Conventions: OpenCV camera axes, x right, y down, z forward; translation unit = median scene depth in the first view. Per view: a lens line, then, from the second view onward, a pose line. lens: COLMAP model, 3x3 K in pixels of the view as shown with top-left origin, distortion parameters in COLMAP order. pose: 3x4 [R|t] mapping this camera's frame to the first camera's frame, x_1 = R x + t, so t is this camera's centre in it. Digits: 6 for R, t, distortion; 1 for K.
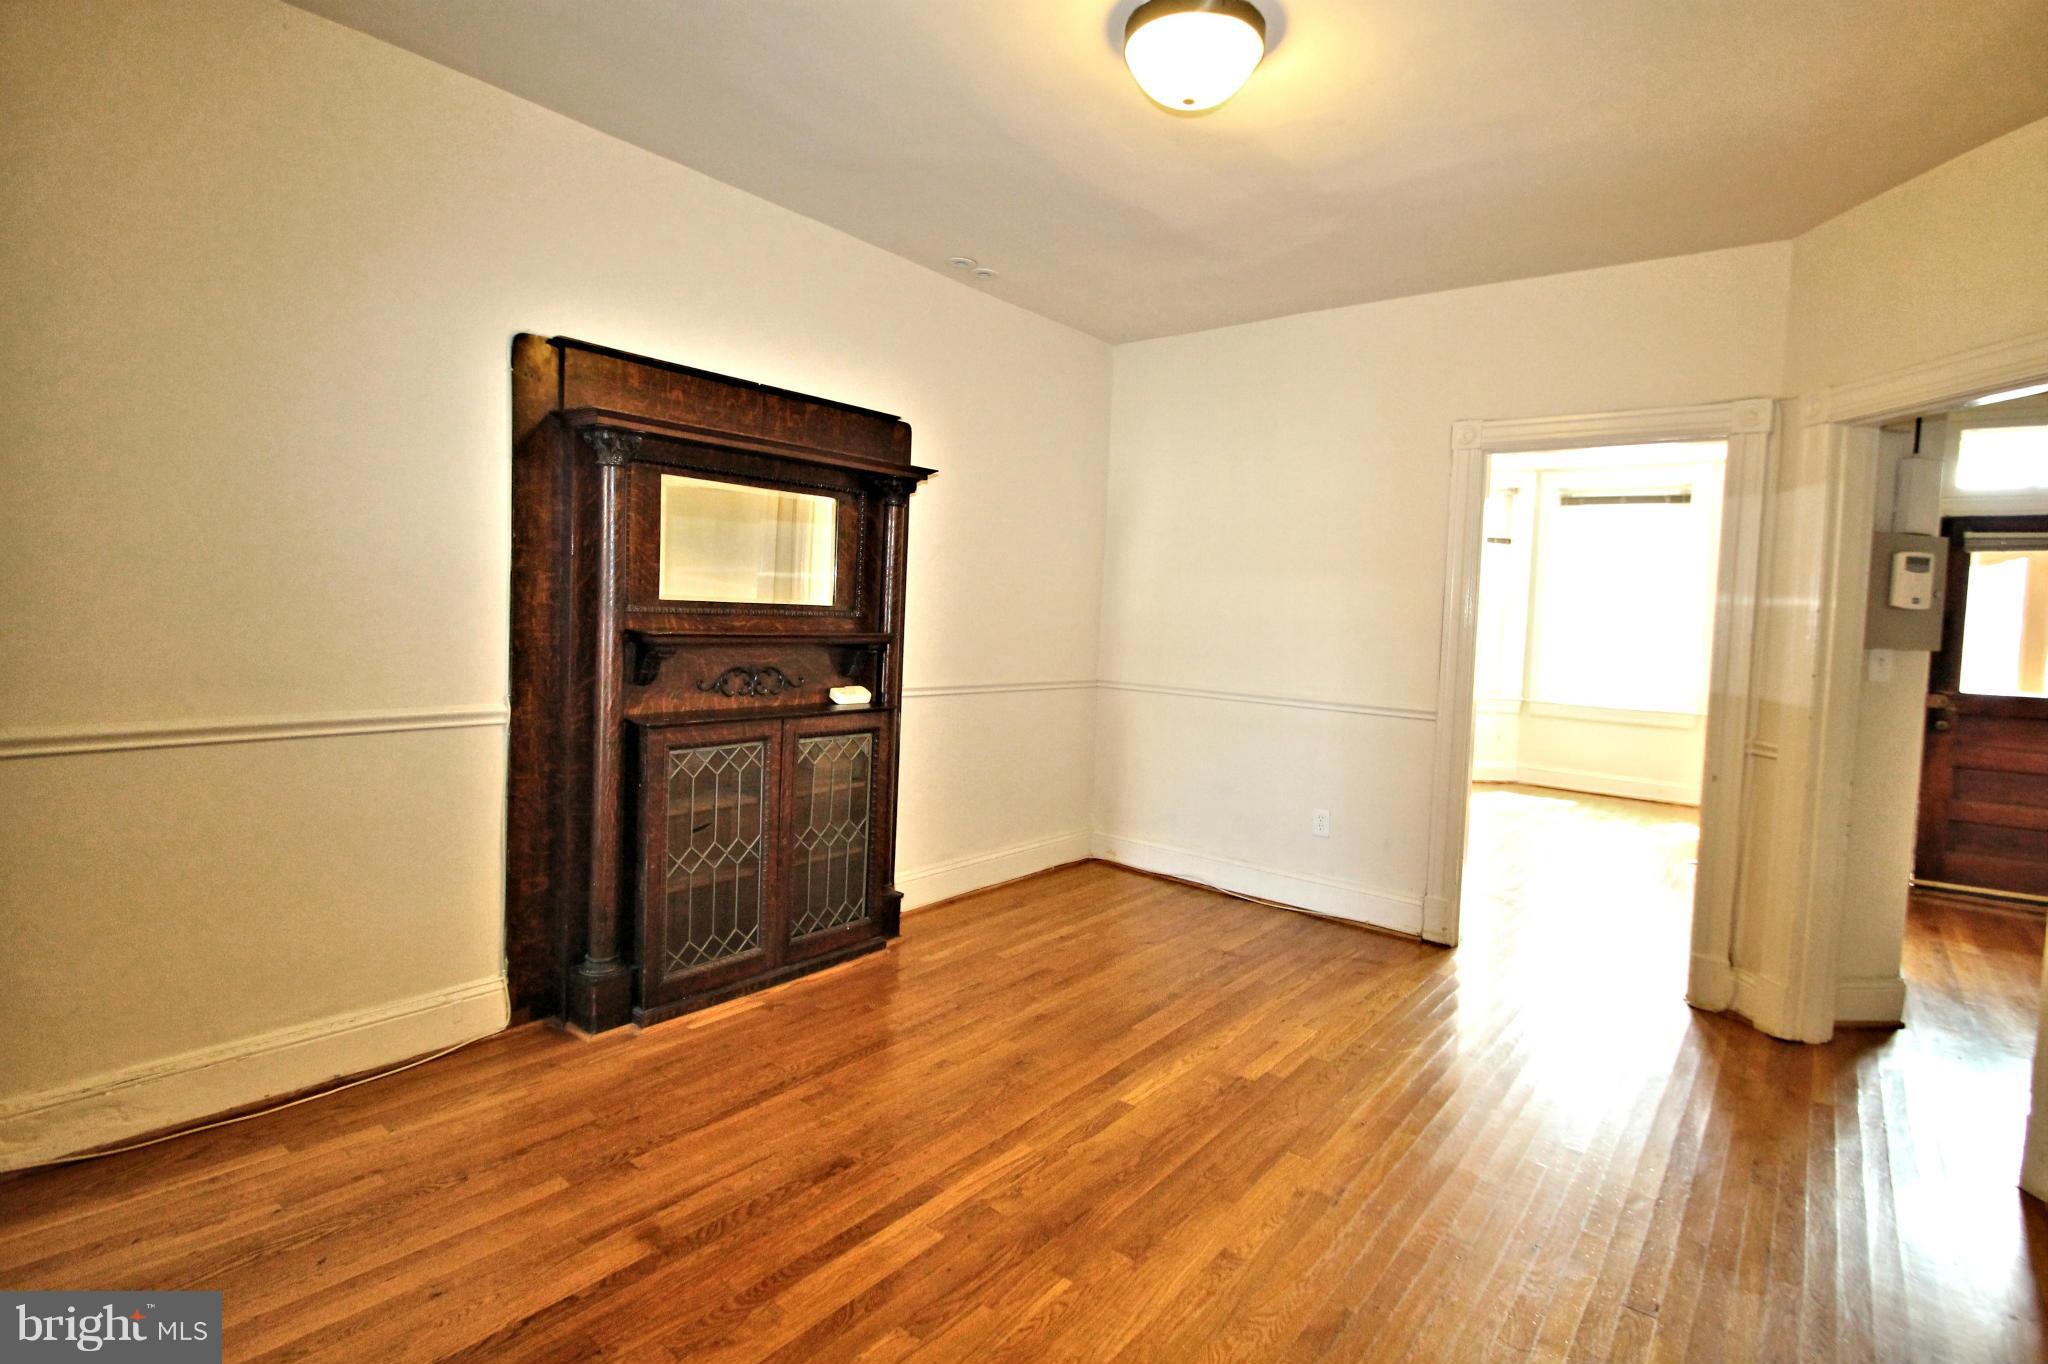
lens RADIAL K [[1008.3, 0, 1052.7], [0, 1008.3, 661.8], [0, 0, 1]] dist [0.000956, -0.014149]
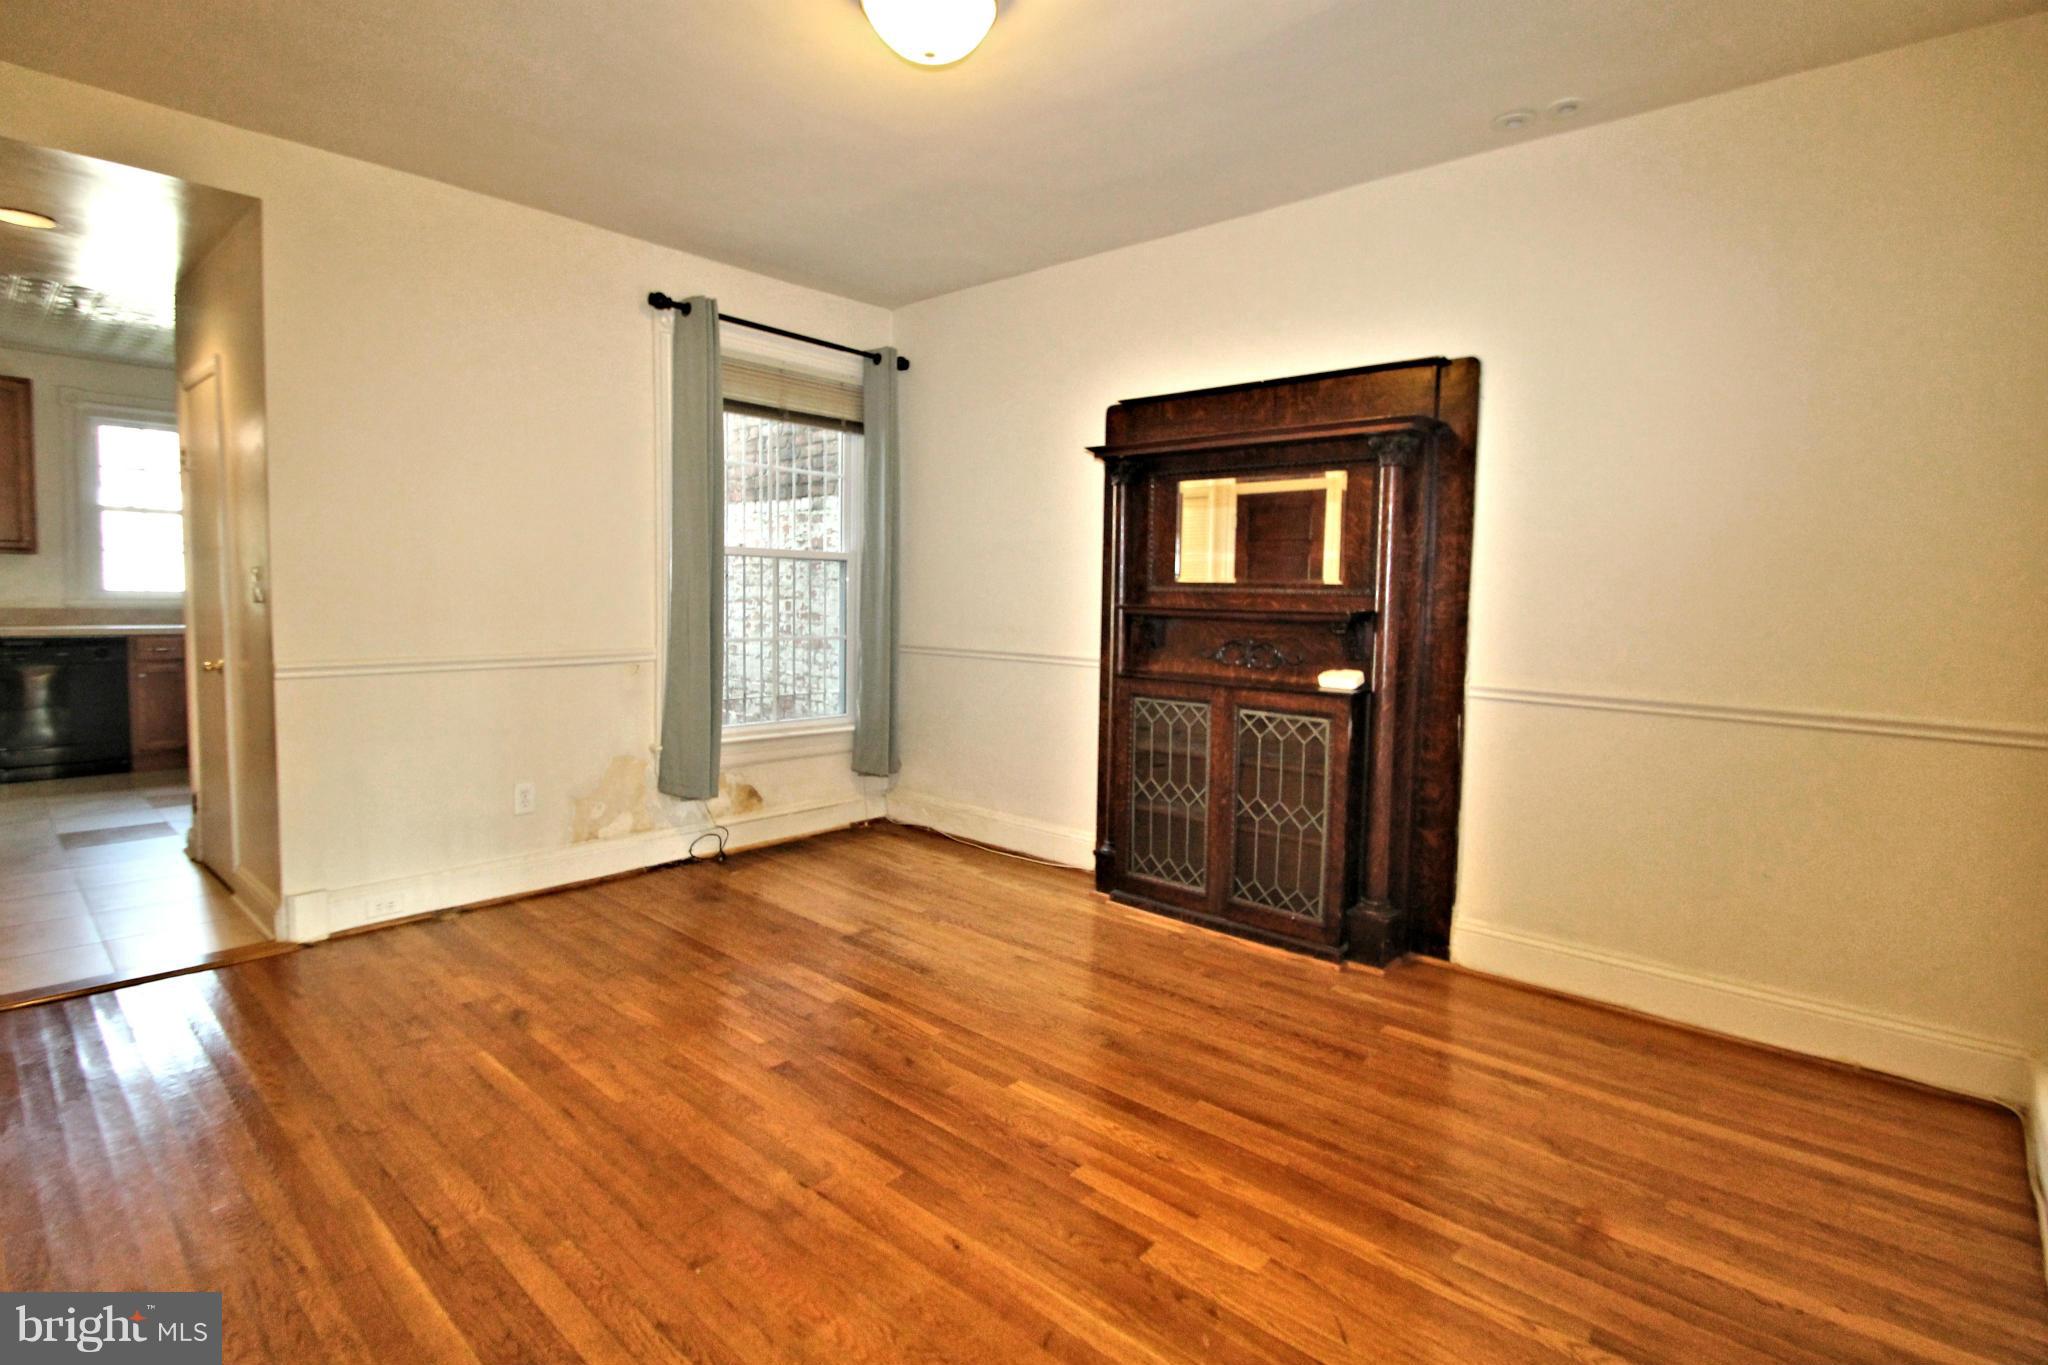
lens RADIAL K [[1008.3, 0, 1052.7], [0, 1008.3, 662.3], [0, 0, 1]] dist [0.000956, -0.014149]
pose [[-0.075752, 0.026670, -0.996770, 0.858577], [-0.079662, 0.996285, 0.032711, 0.009779], [0.993939, 0.081883, -0.073346, 0.922592]]
